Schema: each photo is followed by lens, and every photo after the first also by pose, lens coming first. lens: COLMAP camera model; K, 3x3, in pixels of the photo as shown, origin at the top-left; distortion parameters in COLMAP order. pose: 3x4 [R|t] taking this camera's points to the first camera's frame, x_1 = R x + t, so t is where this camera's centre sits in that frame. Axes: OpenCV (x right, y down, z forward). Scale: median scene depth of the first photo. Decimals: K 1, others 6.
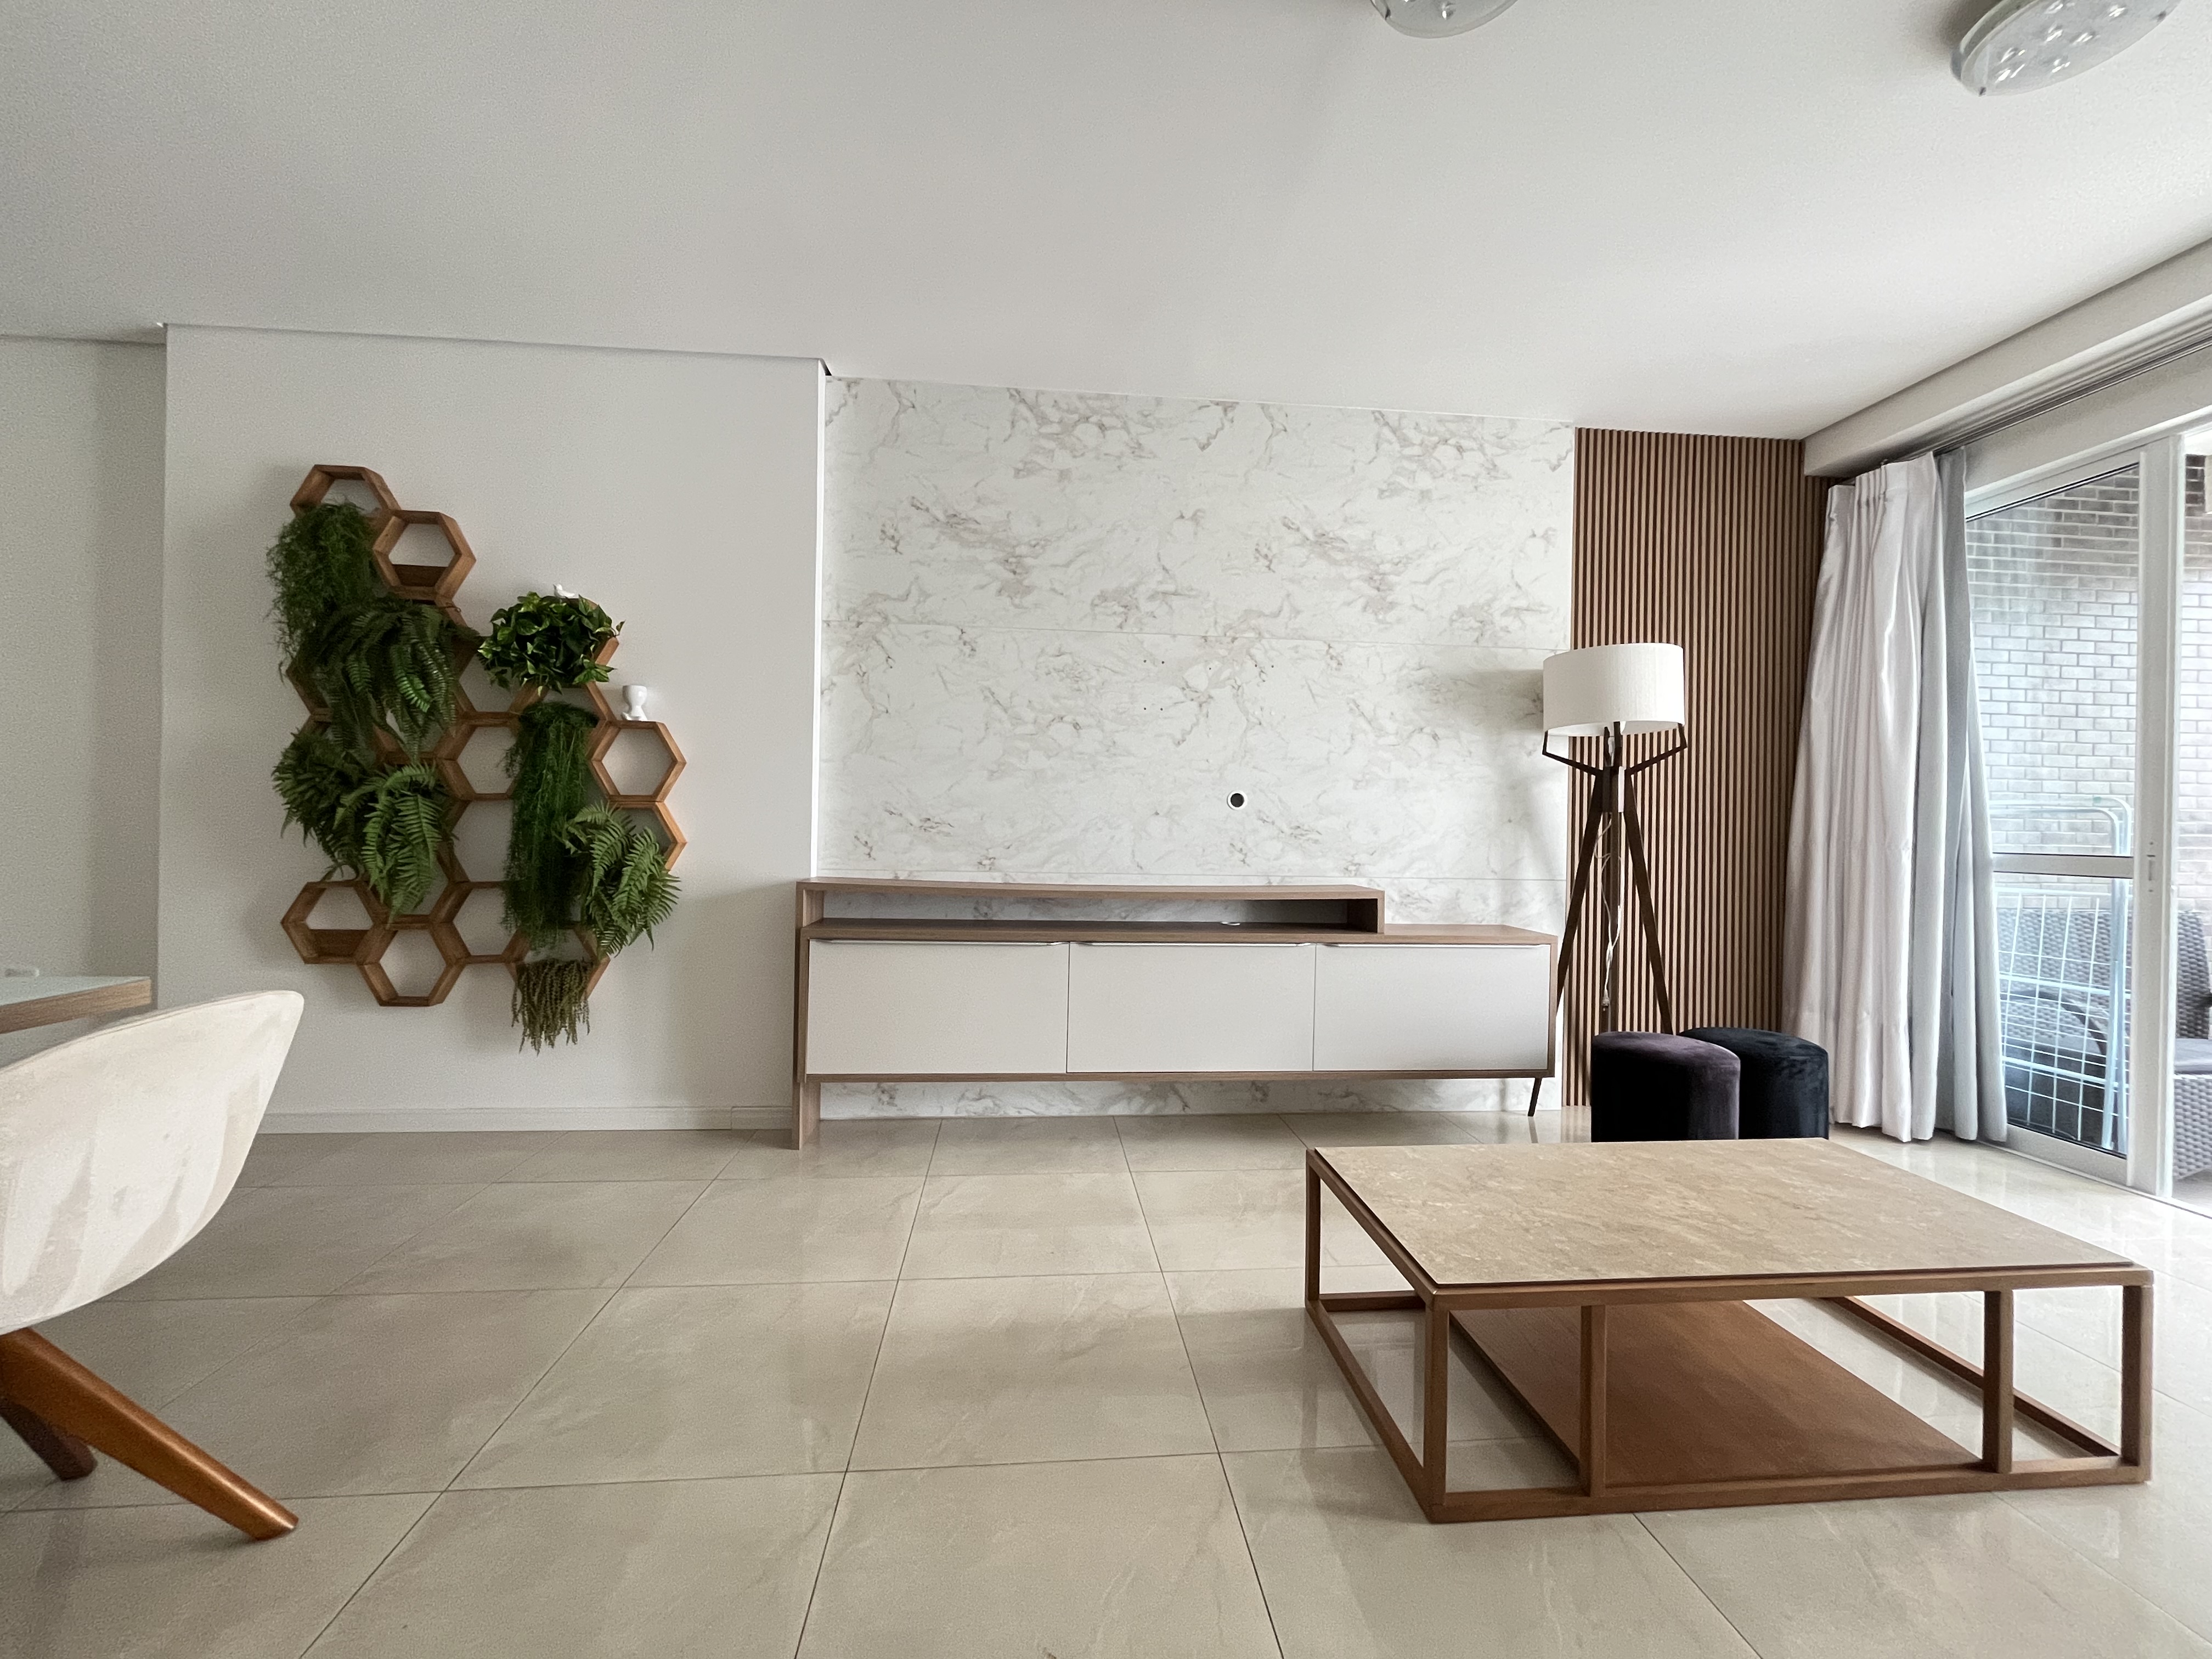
lens RADIAL K [[889.4, 0, 1106.0], [0, 889.4, 829.5], [0, 0, 1]] dist [-0.003060, -0.000611]
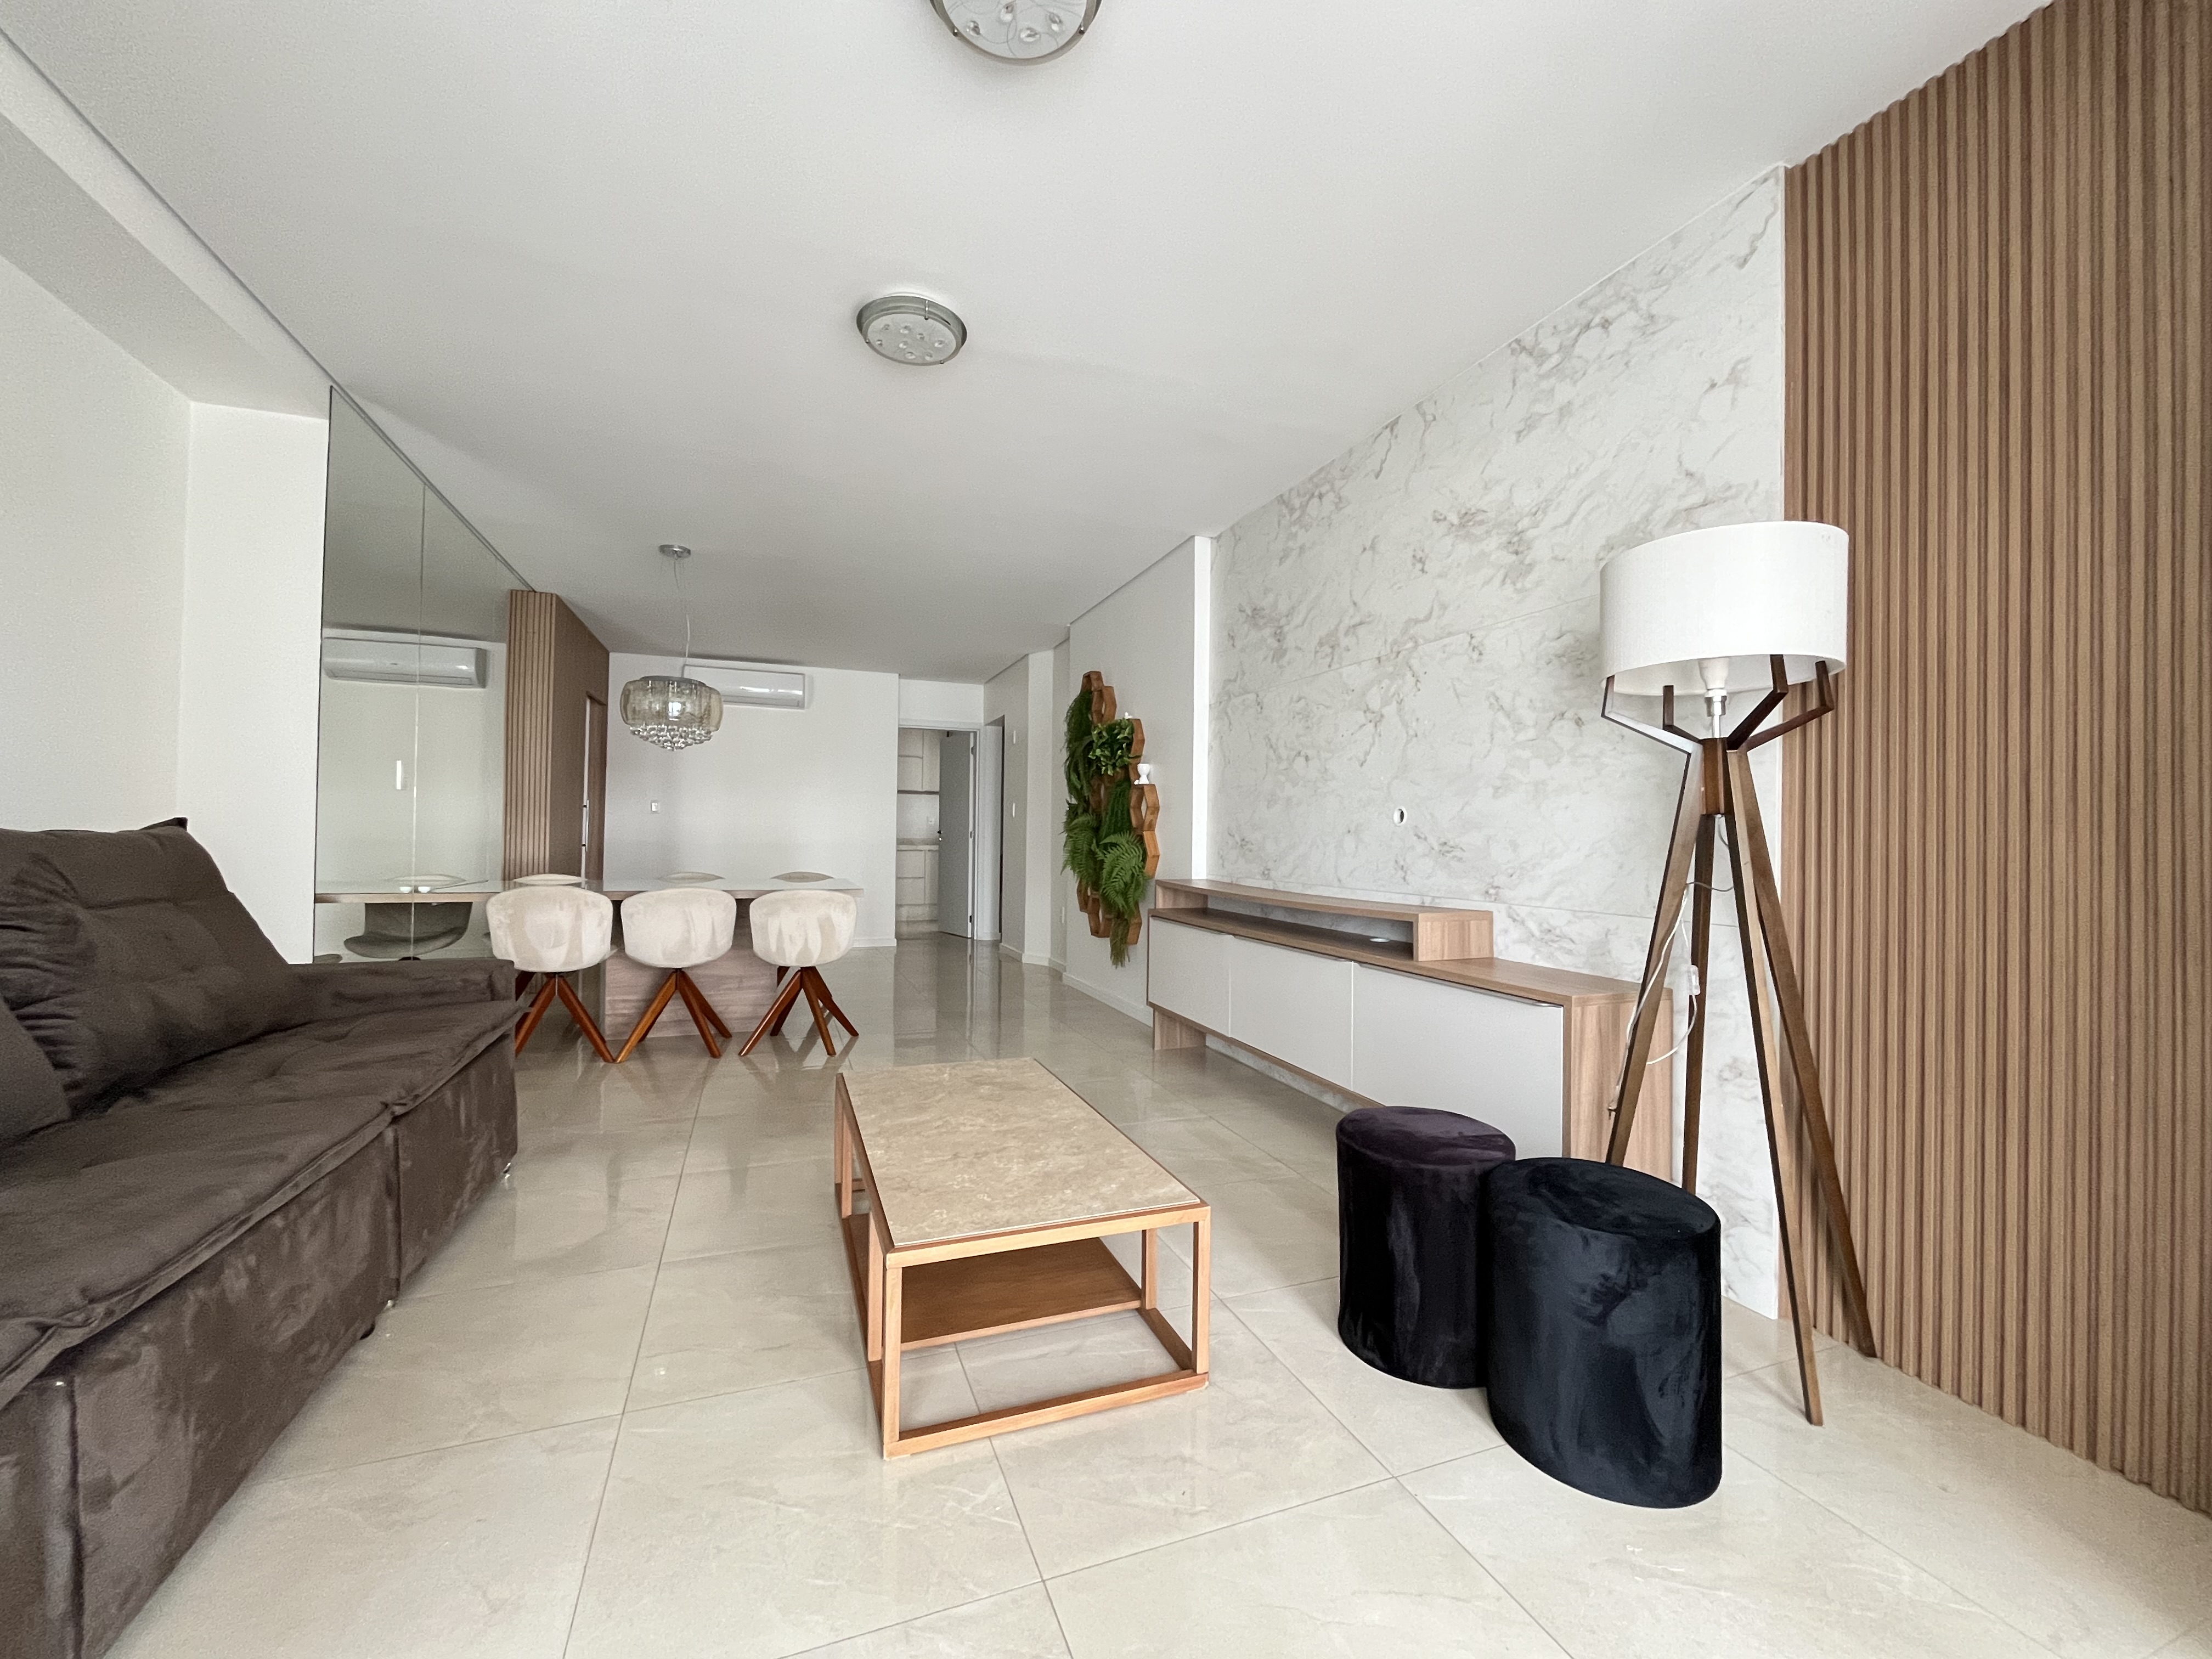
lens RADIAL K [[889.4, 0, 1106.0], [0, 889.4, 829.5], [0, 0, 1]] dist [-0.003060, -0.000611]
pose [[0.269570, -0.022446, -0.962719, 1.216661], [-0.011157, 0.999588, -0.026429, 0.013589], [0.962916, 0.017865, 0.269209, 0.514822]]
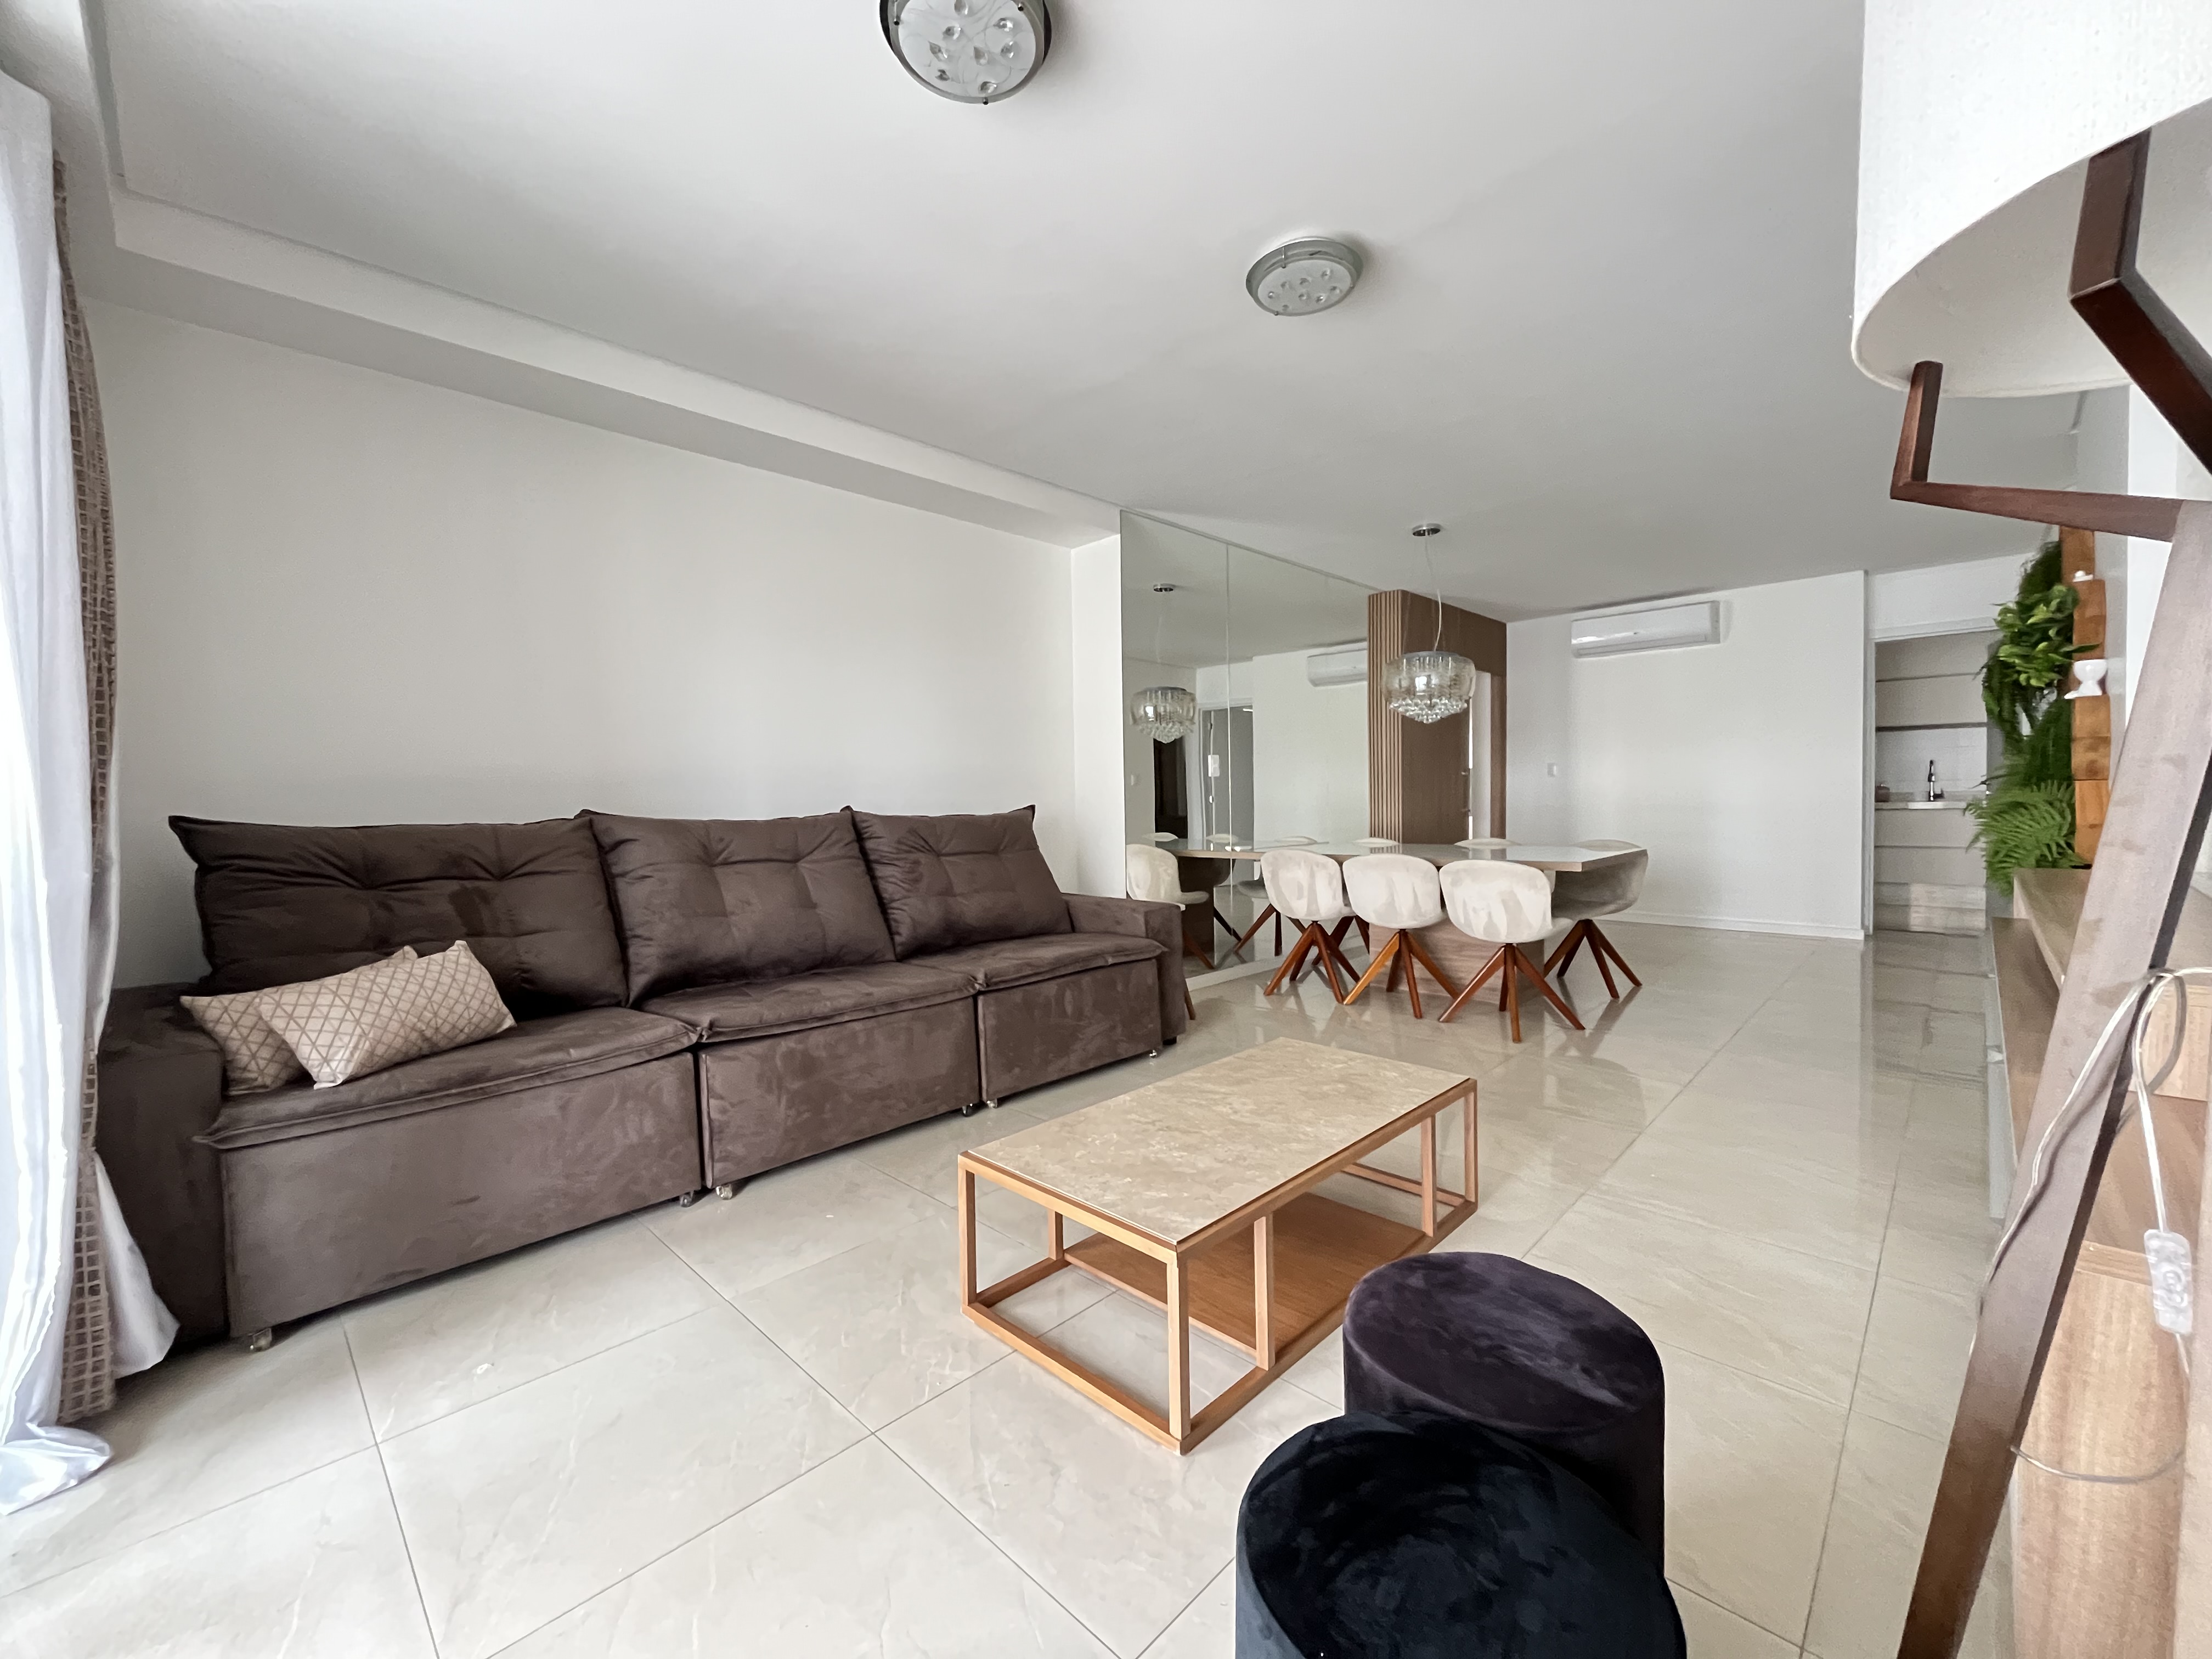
lens RADIAL K [[889.4, 0, 1106.0], [0, 889.4, 829.5], [0, 0, 1]] dist [-0.003060, -0.000611]
pose [[-0.762004, 0.020619, -0.647244, 0.998711], [0.004921, 0.999648, 0.026052, -0.009048], [0.647554, 0.016666, -0.761837, 1.147843]]
